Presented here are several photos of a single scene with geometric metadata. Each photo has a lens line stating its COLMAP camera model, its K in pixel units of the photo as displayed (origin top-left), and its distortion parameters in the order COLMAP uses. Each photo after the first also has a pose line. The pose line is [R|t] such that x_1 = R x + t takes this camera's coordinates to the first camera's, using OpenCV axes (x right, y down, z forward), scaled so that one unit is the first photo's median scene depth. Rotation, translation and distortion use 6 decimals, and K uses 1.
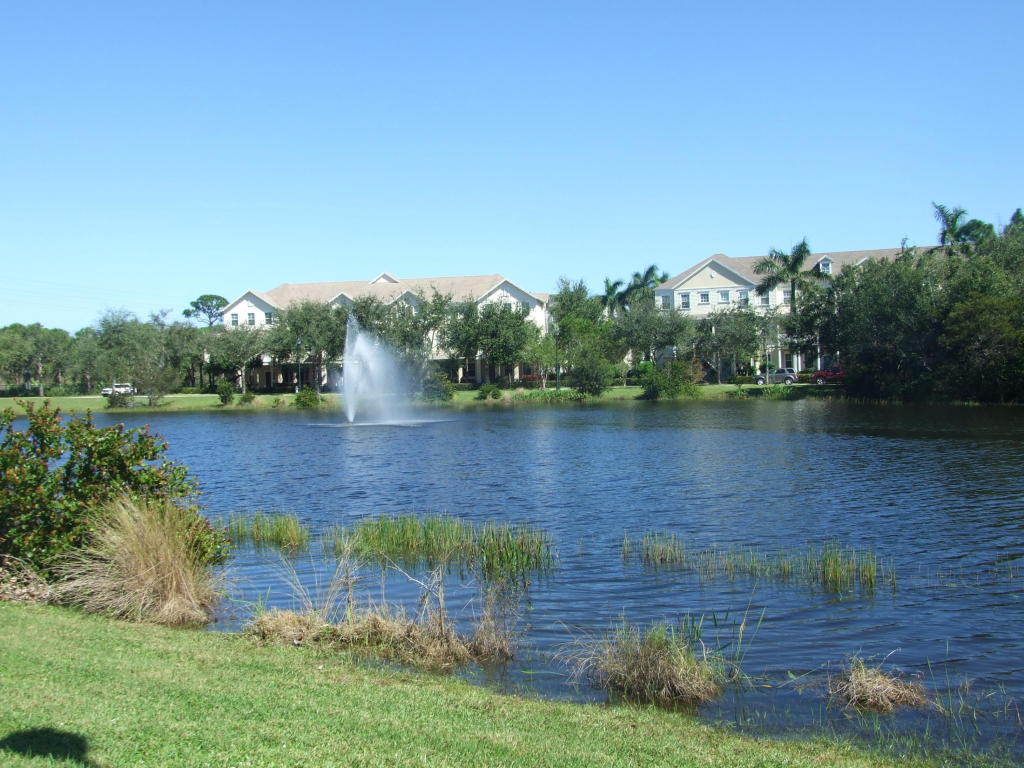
lens RADIAL K [[976.4, 0, 500.3], [0, 976.4, 362.1], [0, 0, 1]] dist [-0.014975, 0.016349]
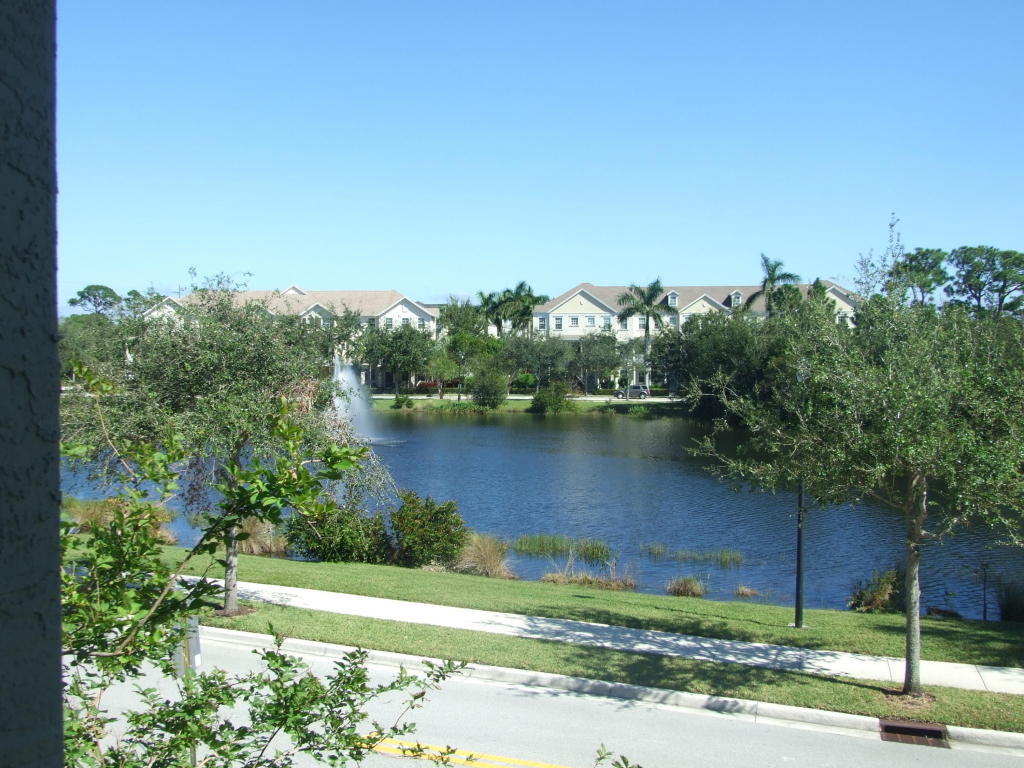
lens RADIAL K [[976.4, 0, 500.3], [0, 976.4, 362.1], [0, 0, 1]] dist [-0.014975, 0.016349]
pose [[0.986005, 0.027070, 0.164501, -0.076304], [-0.030897, 0.999307, 0.020752, -0.038851], [-0.163825, -0.025544, 0.986159, -0.163780]]
